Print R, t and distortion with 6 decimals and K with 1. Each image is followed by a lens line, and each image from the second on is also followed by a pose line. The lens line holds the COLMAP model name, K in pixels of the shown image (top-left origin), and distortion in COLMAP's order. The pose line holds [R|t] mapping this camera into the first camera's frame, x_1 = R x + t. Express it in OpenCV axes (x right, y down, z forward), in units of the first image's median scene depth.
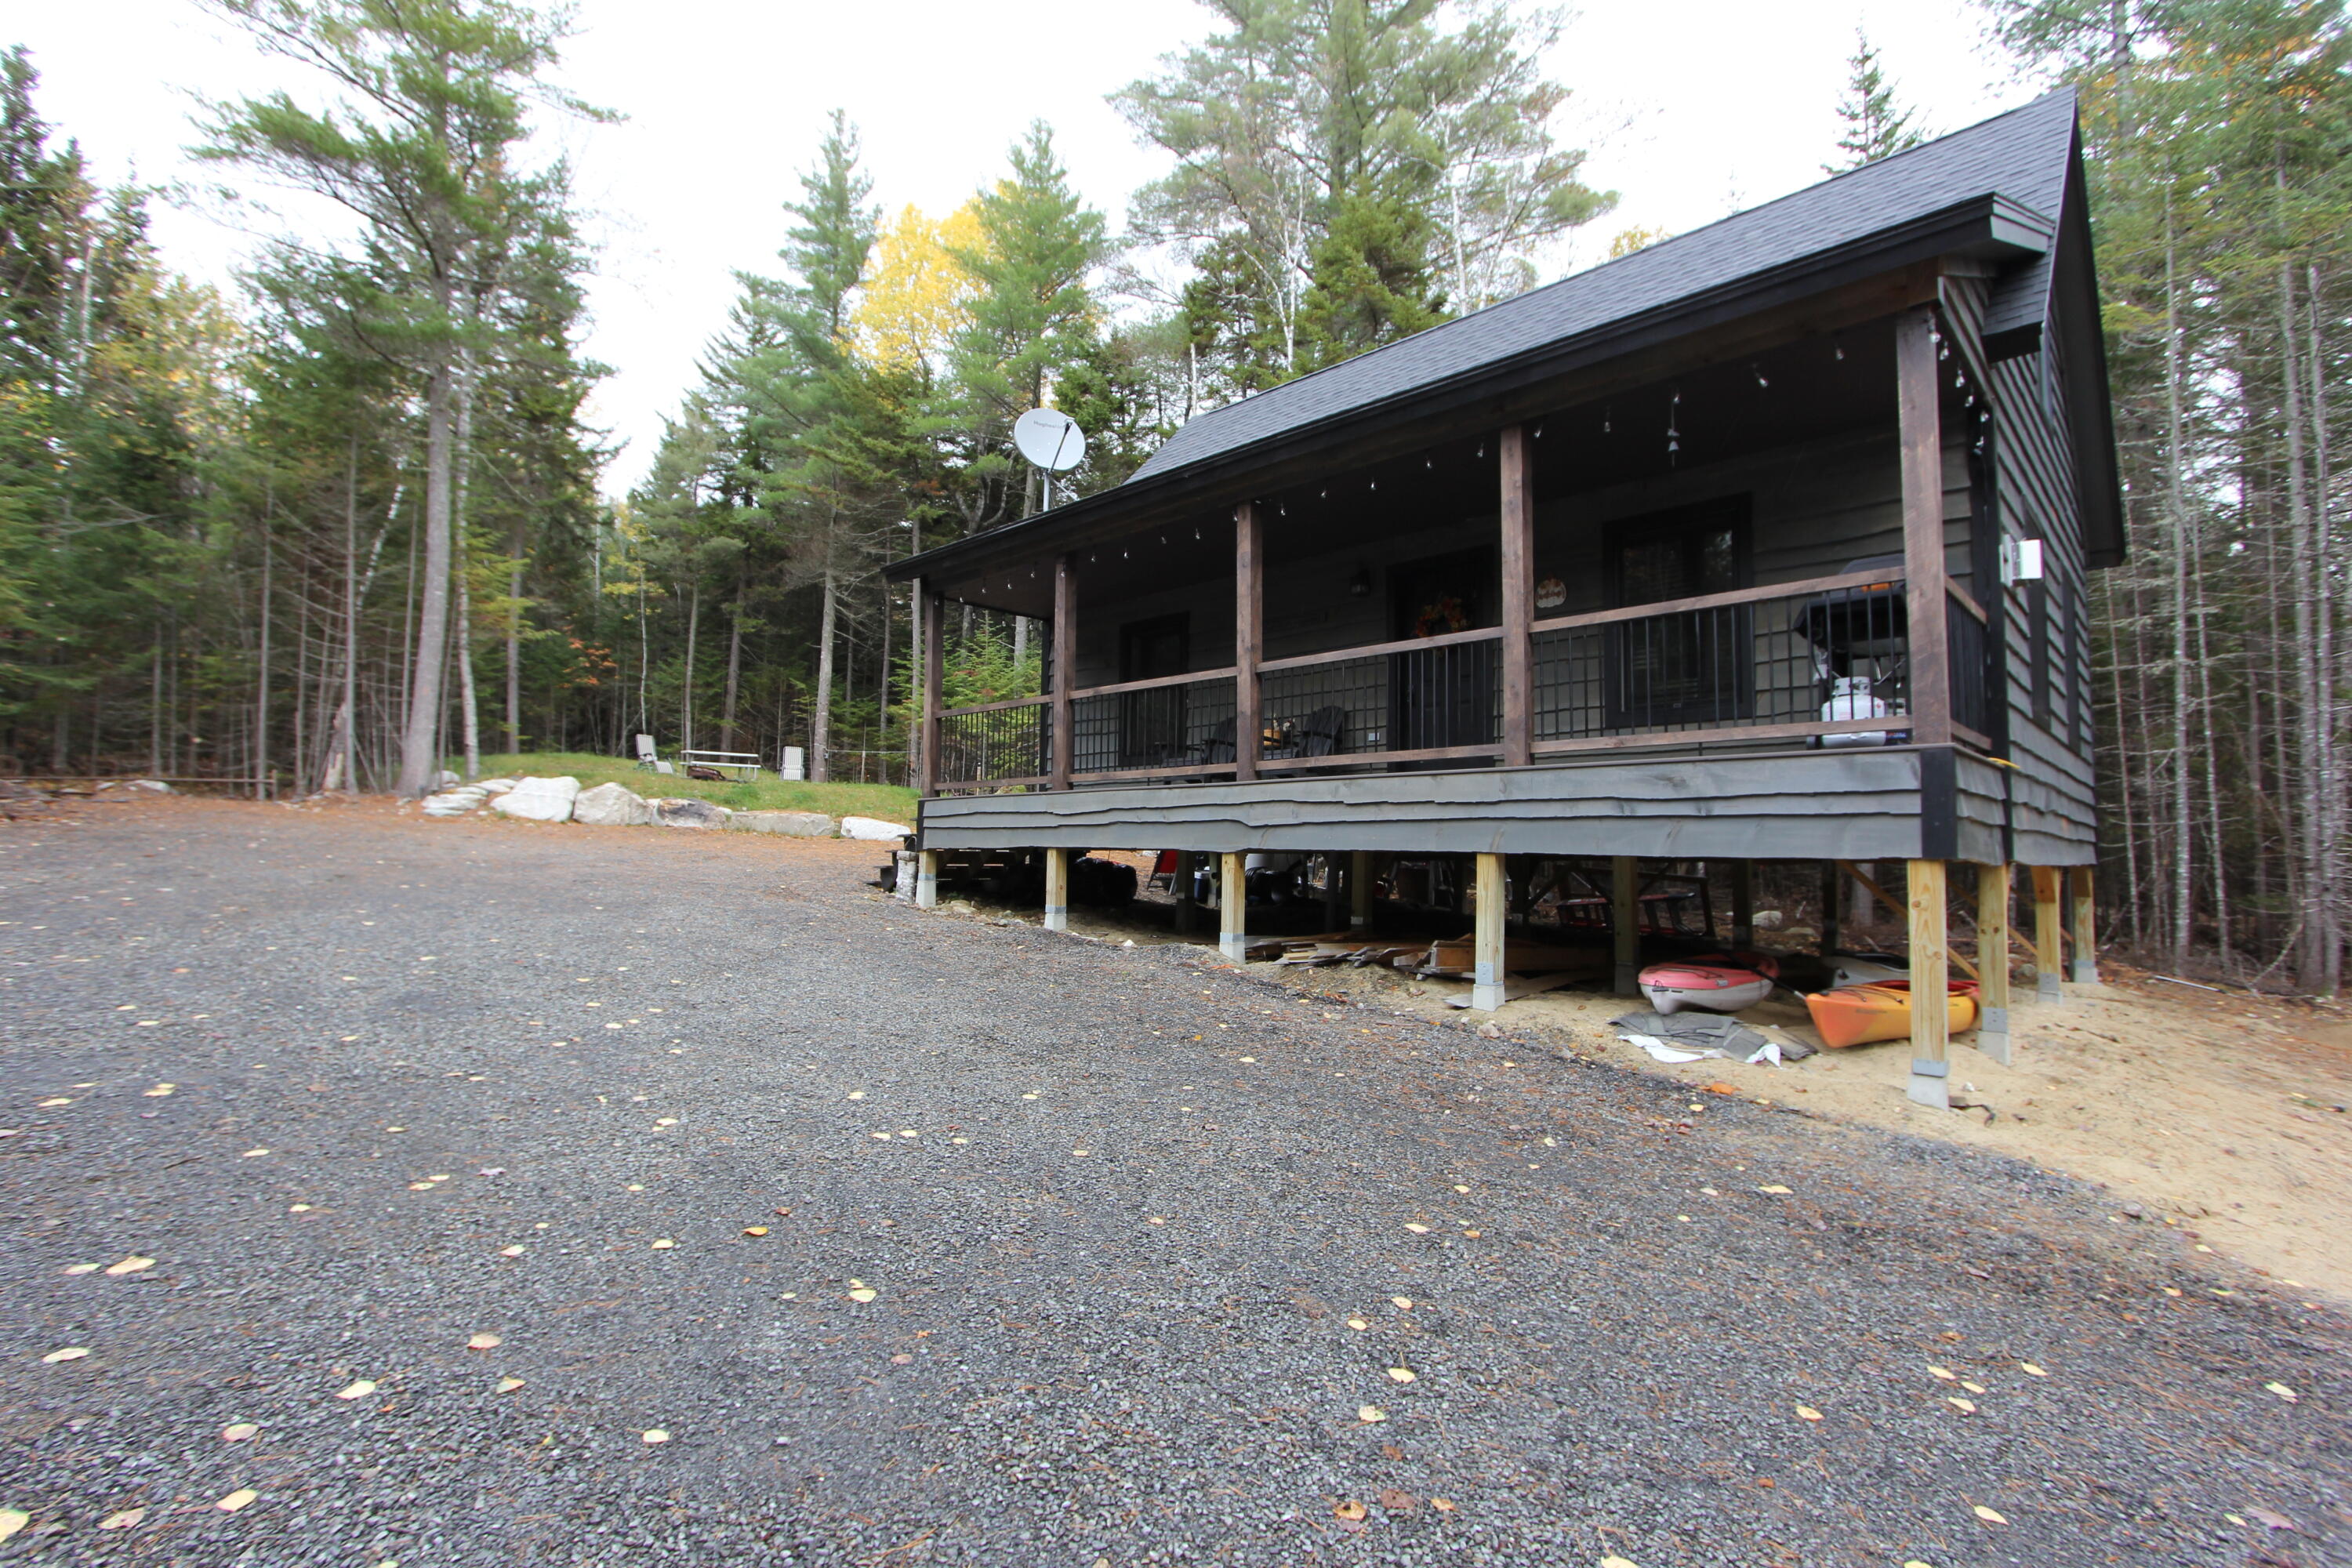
lens RADIAL K [[1087.0, 0, 1158.3], [0, 1087.0, 792.4], [0, 0, 1]] dist [-0.022405, 0.004022]
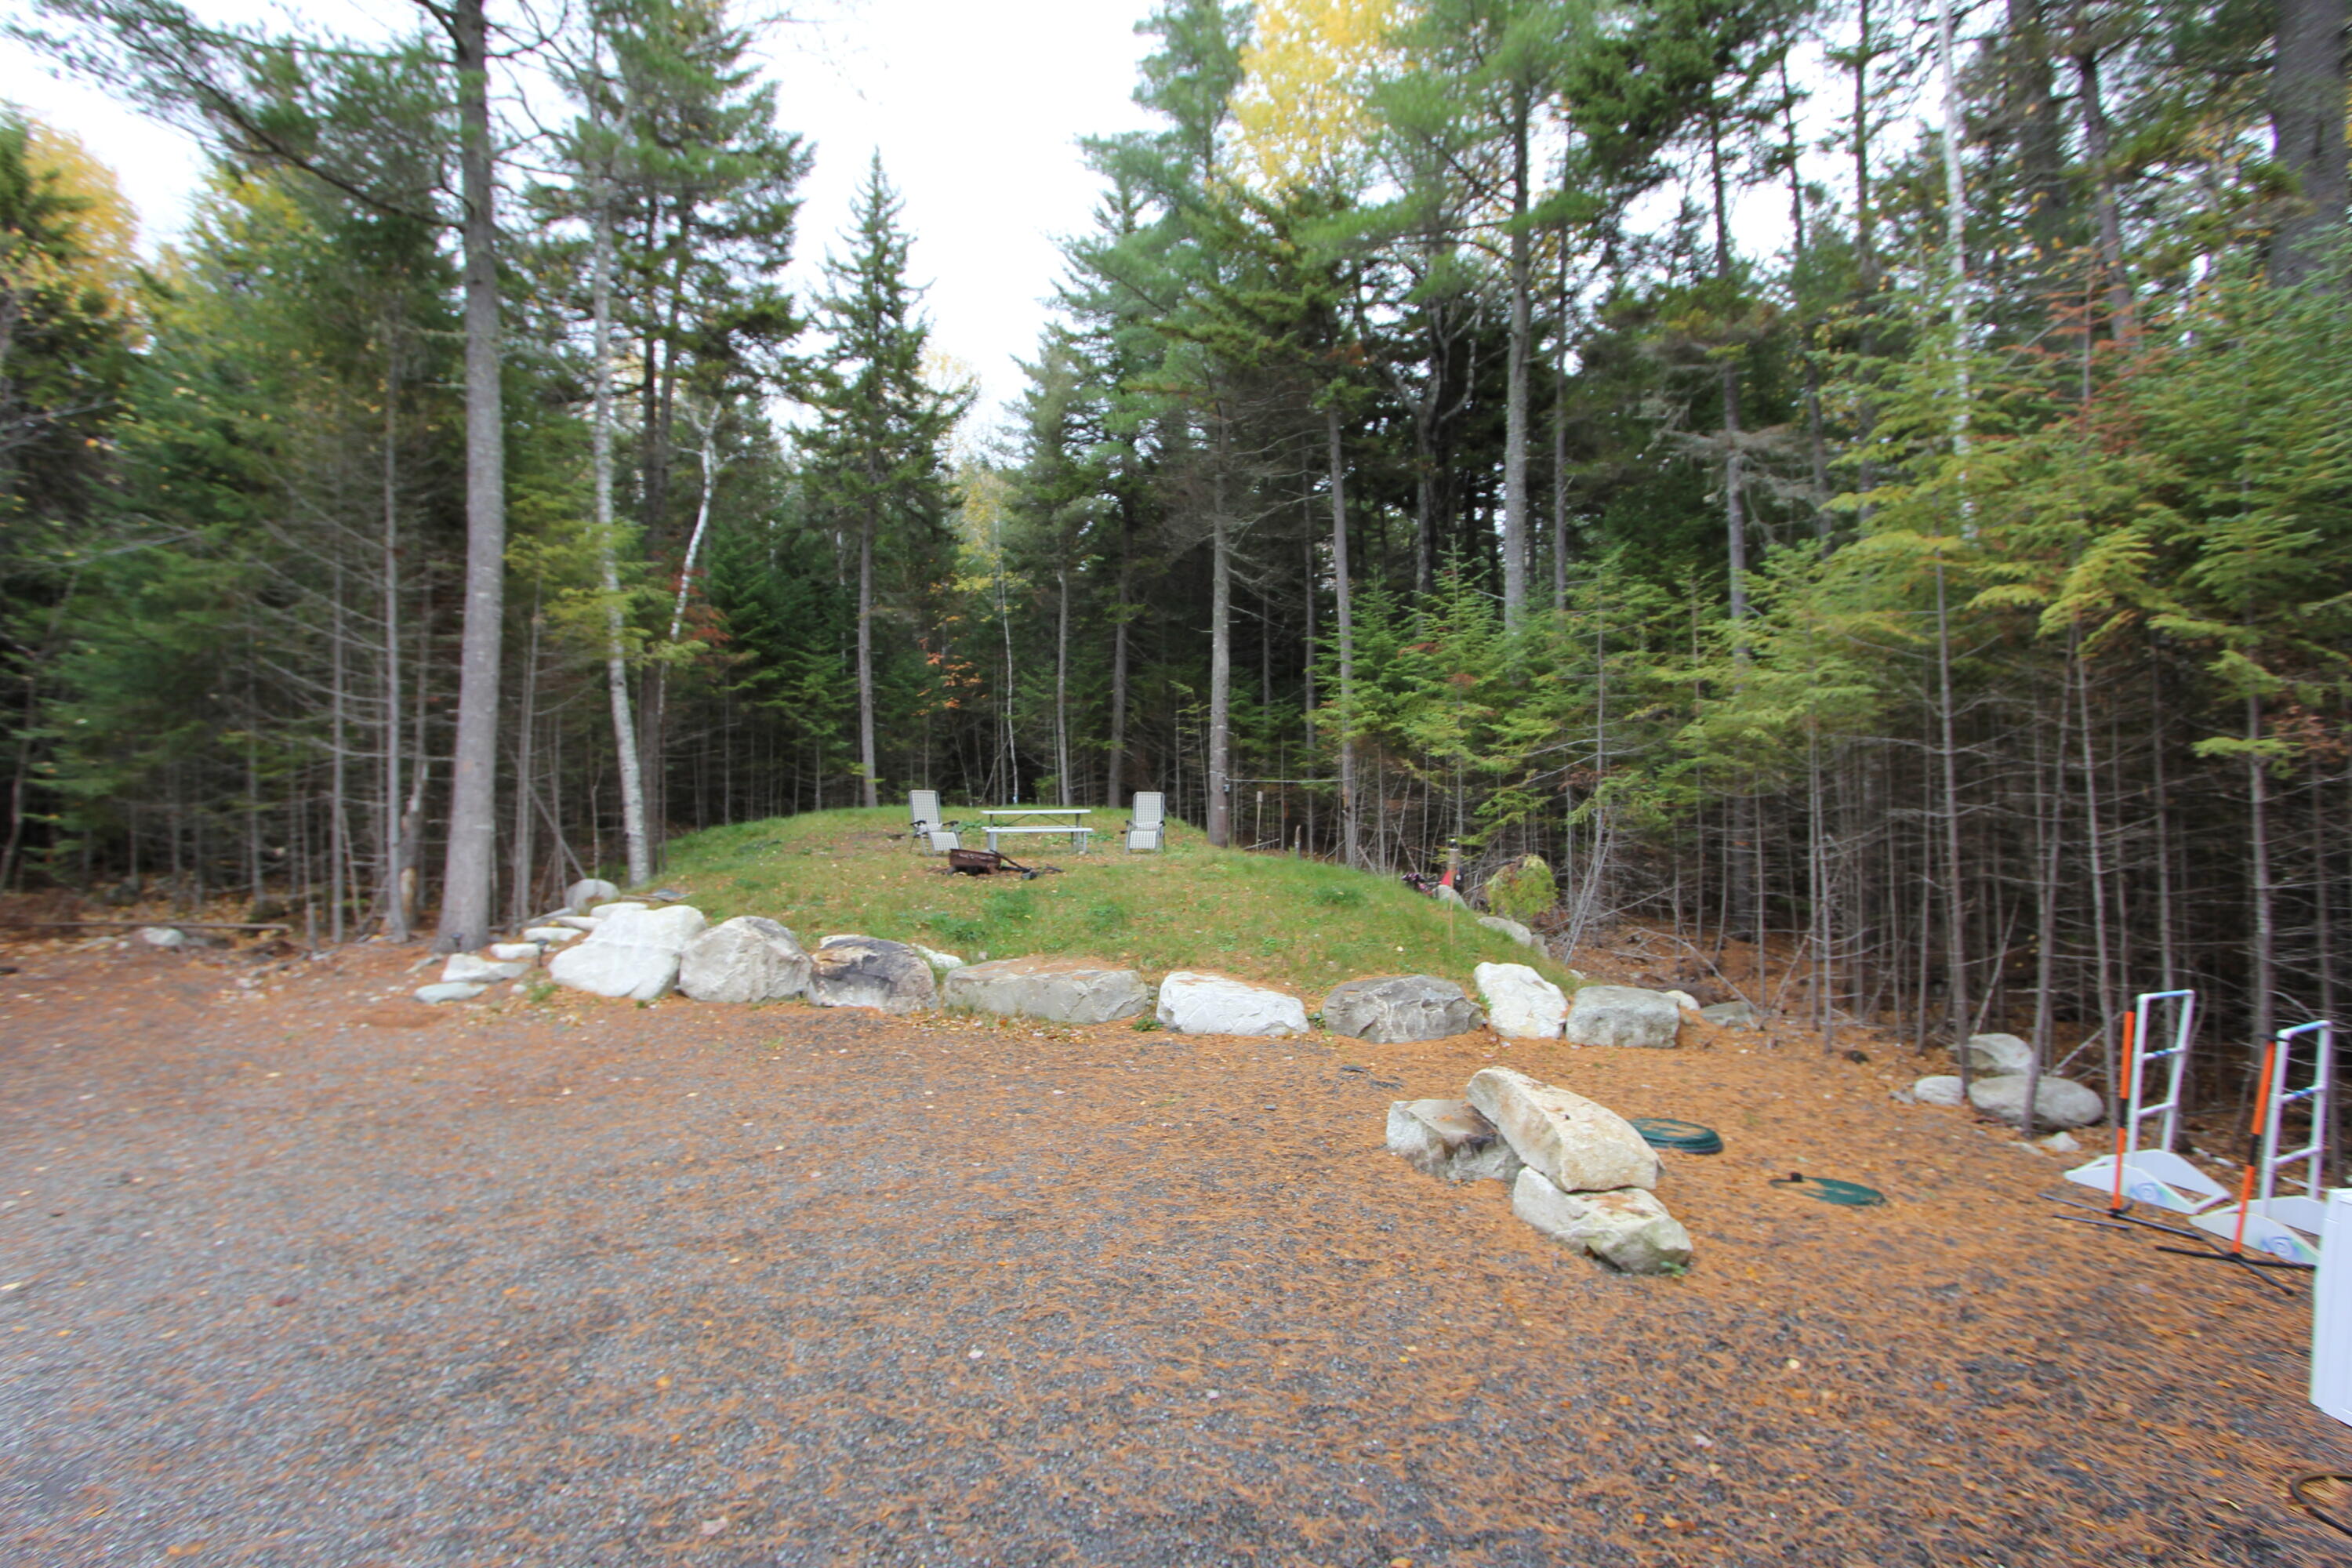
lens RADIAL K [[1087.0, 0, 1158.3], [0, 1087.0, 792.4], [0, 0, 1]] dist [-0.022405, 0.004022]
pose [[0.908768, -0.041240, -0.415258, -0.074419], [0.047351, 0.998868, 0.004426, -0.046831], [0.414606, -0.023686, 0.909693, 0.455457]]
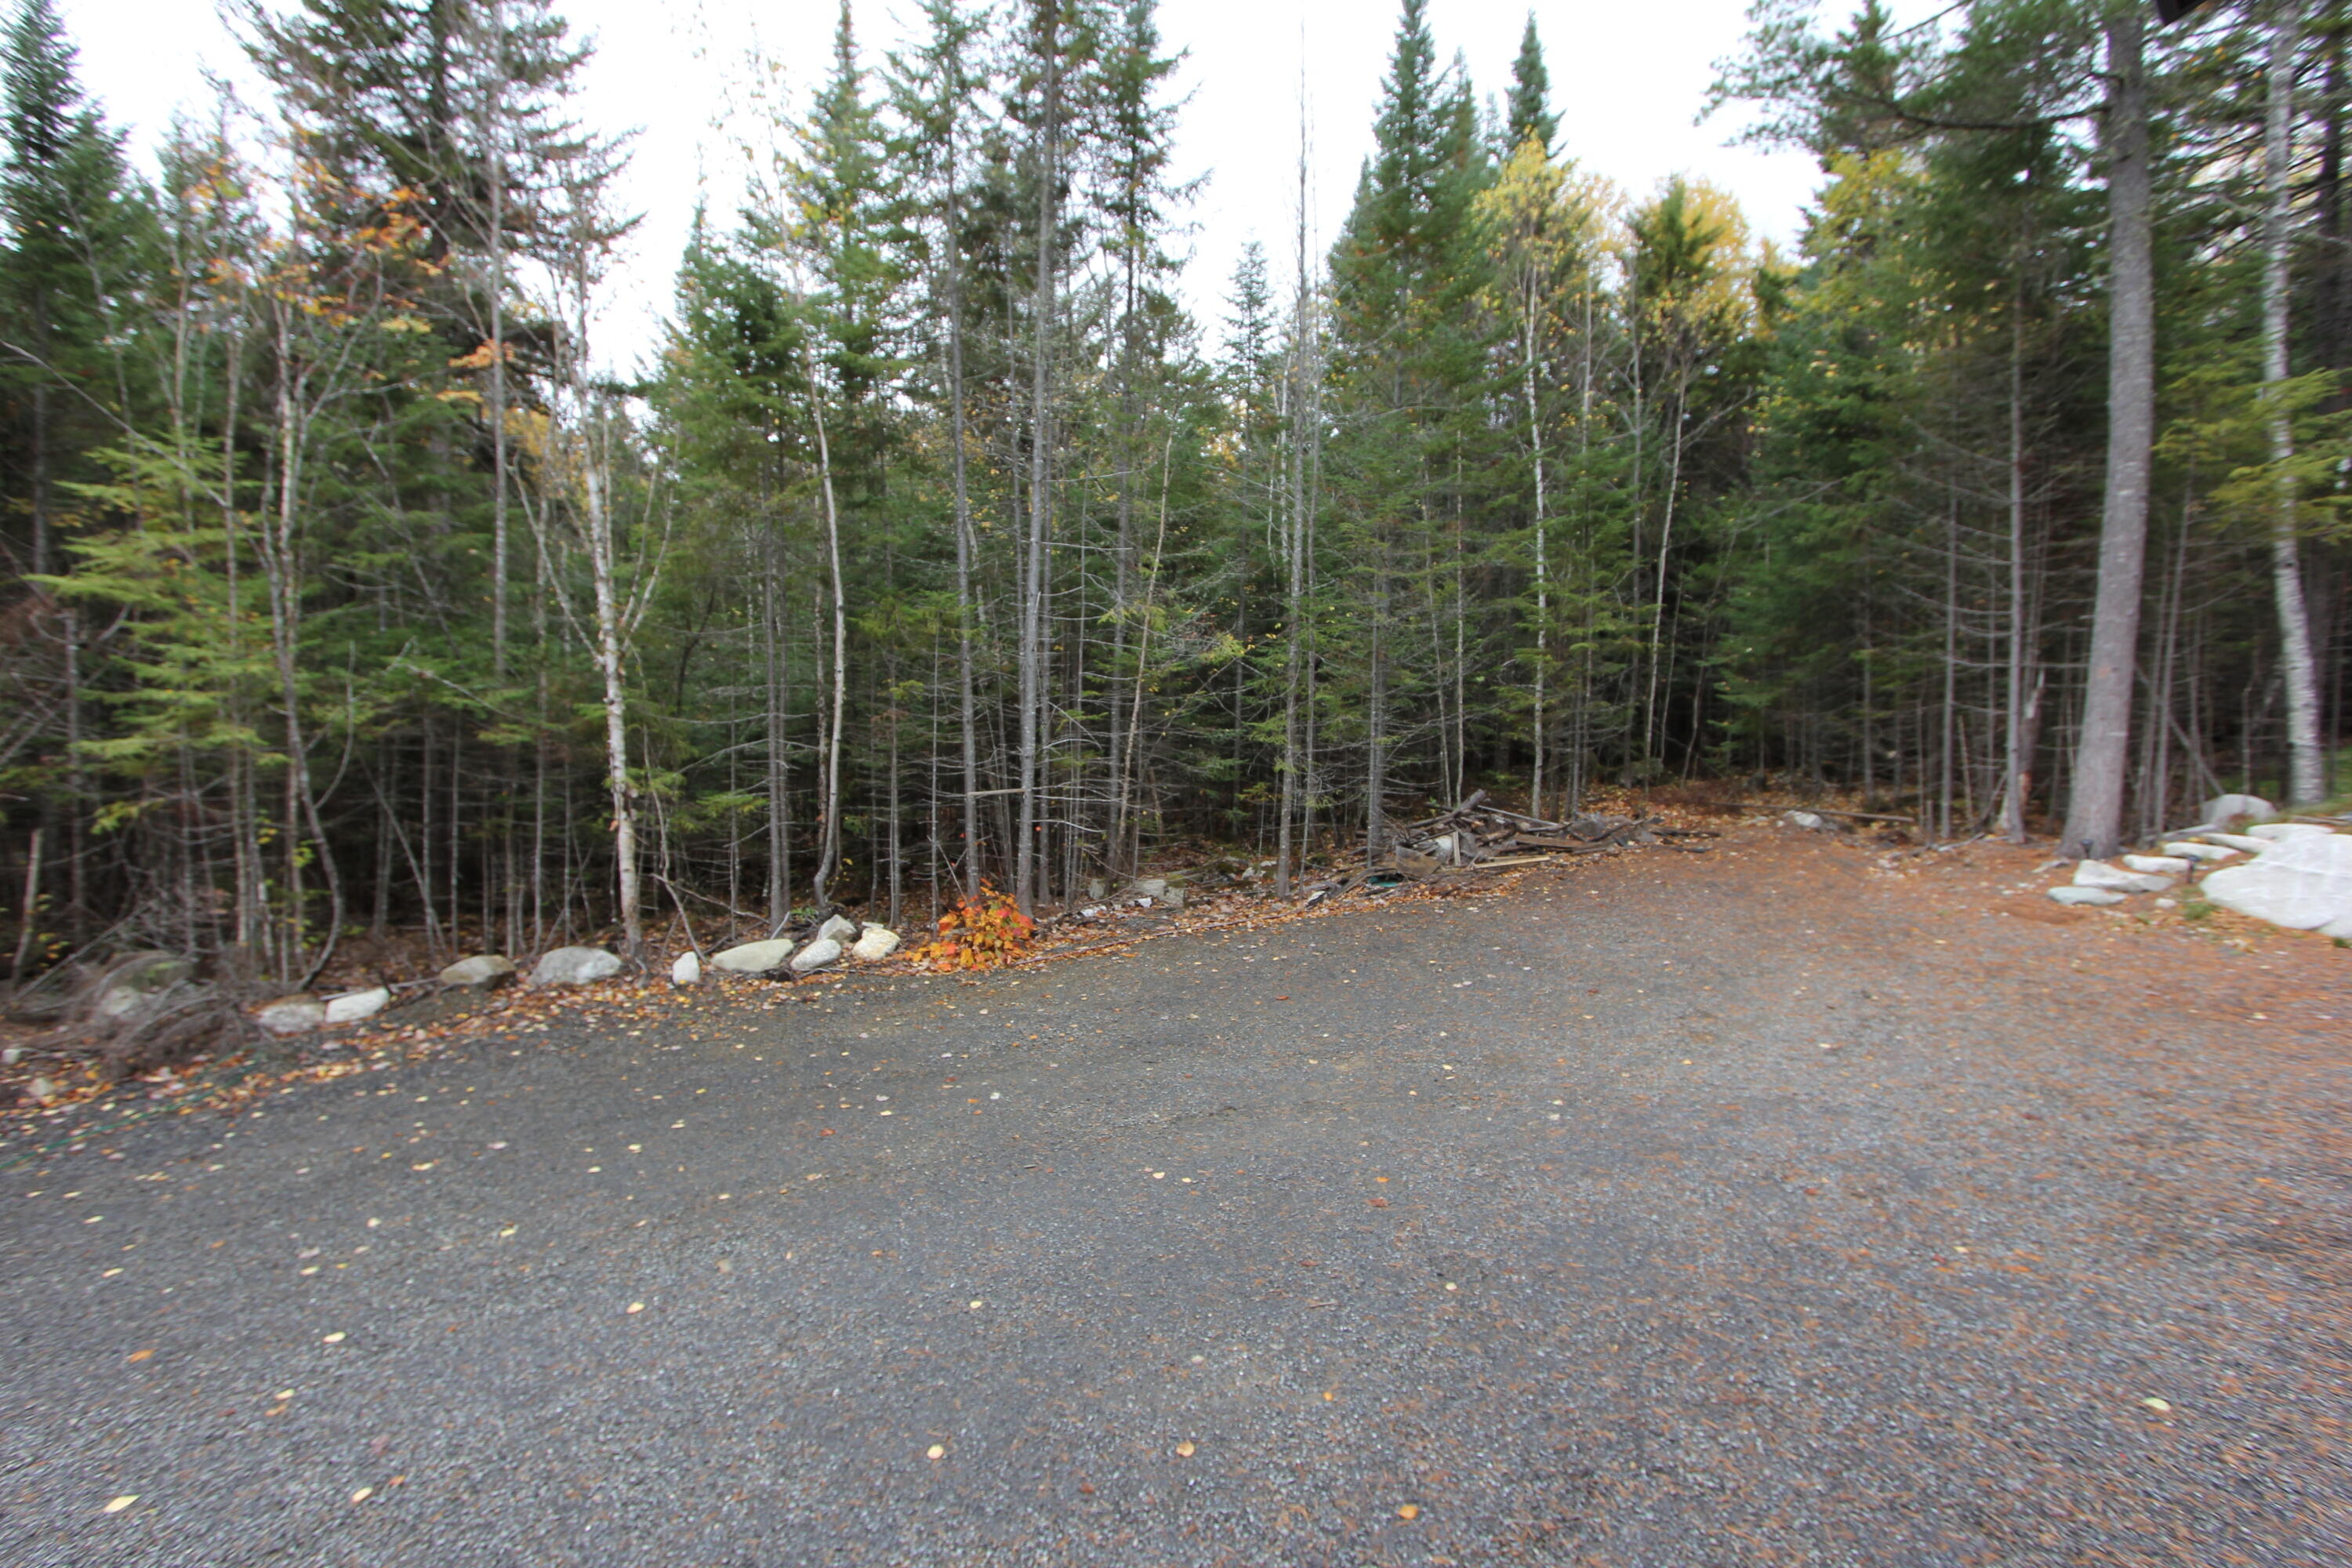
lens RADIAL K [[1087.0, 0, 1158.3], [0, 1087.0, 792.4], [0, 0, 1]] dist [-0.022405, 0.004022]
pose [[-0.084839, 0.032299, -0.995871, -0.052131], [0.042761, 0.998672, 0.028747, -0.049116], [0.995477, -0.040146, -0.086107, 0.400115]]
